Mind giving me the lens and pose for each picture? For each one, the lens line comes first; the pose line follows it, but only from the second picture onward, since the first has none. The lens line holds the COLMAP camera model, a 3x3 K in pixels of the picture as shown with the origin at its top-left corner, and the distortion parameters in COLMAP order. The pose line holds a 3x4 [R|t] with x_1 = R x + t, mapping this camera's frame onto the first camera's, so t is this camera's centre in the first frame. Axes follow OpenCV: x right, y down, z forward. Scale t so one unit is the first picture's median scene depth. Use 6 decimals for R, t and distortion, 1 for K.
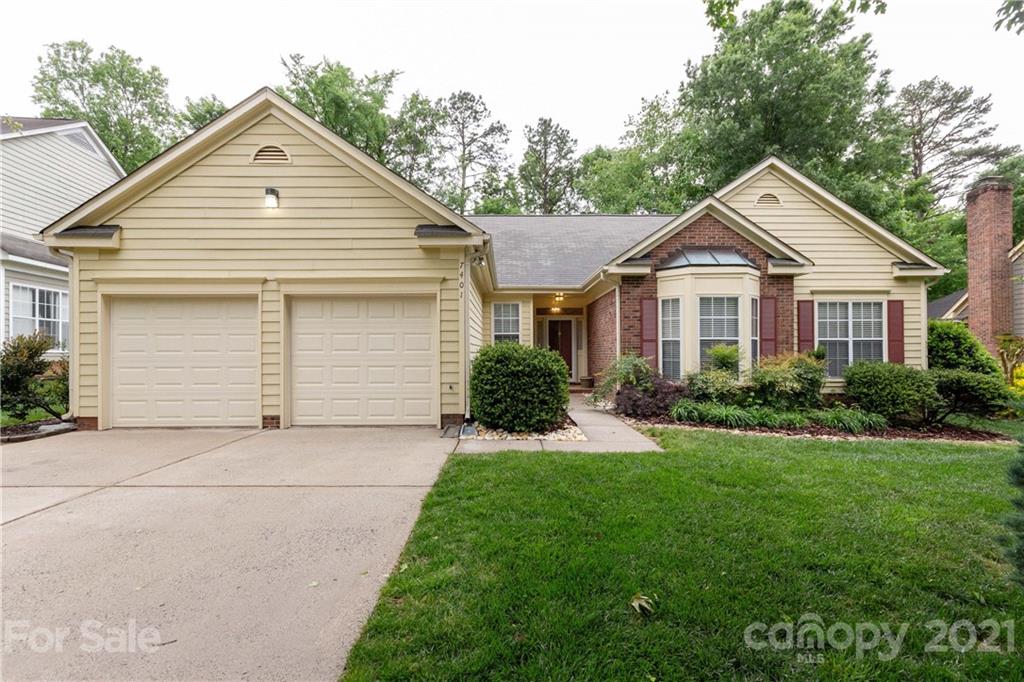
lens RADIAL K [[471.0, 0, 517.0], [0, 471.0, 345.5], [0, 0, 1]] dist [0.001805, 0.000787]
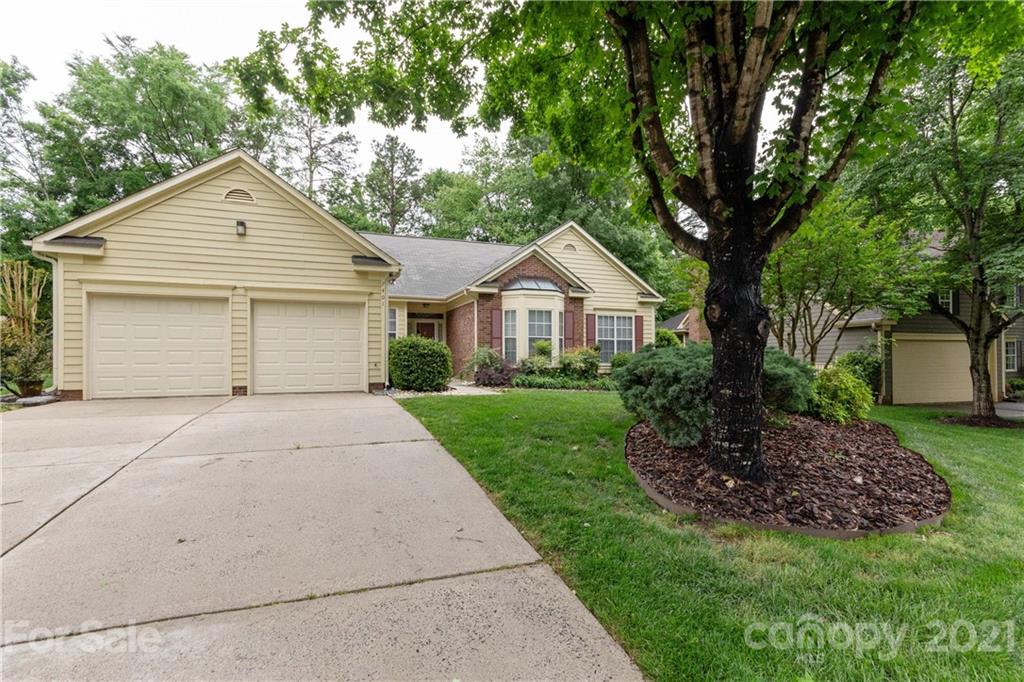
lens RADIAL K [[471.0, 0, 517.0], [0, 471.0, 345.5], [0, 0, 1]] dist [0.001805, 0.000787]
pose [[0.936773, 0.009596, 0.349806, -0.174690], [-0.006820, 0.999935, -0.009167, 0.026551], [-0.349872, 0.006201, 0.936777, -0.404636]]
